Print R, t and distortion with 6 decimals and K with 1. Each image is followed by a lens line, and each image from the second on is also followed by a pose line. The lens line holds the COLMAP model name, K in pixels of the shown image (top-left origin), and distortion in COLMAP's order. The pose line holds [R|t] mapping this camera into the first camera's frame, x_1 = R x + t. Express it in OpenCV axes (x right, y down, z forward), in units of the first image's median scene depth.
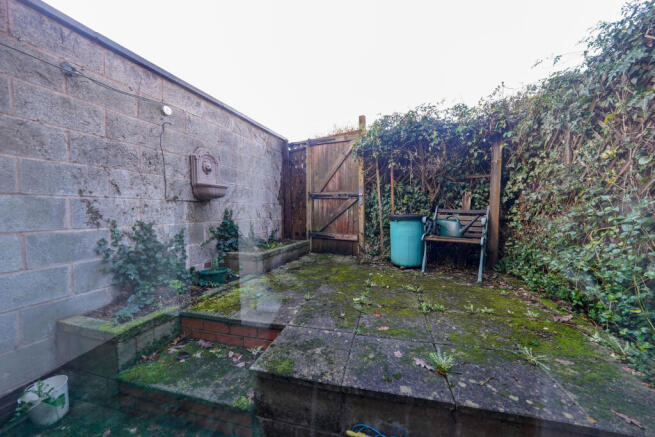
lens RADIAL K [[241.7, 0, 327.5], [0, 241.7, 218.5], [0, 0, 1]] dist [-0.000586, -0.000019]
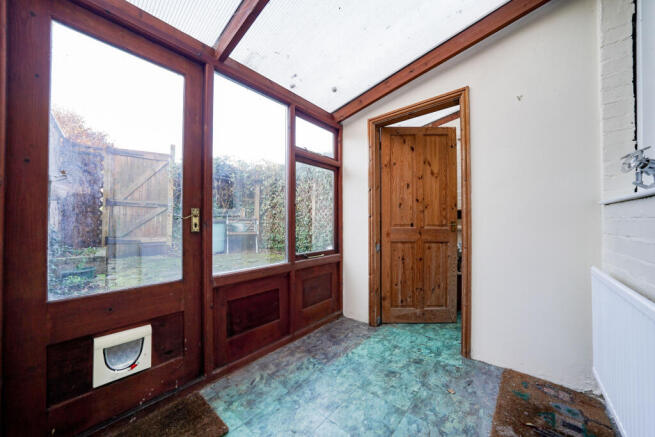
lens RADIAL K [[241.7, 0, 327.5], [0, 241.7, 218.5], [0, 0, 1]] dist [-0.000586, -0.000019]
pose [[0.445733, 0.009729, 0.895113, -0.772772], [0.031750, 0.999140, -0.026670, 0.039929], [-0.894603, 0.040308, 0.445041, -0.372274]]
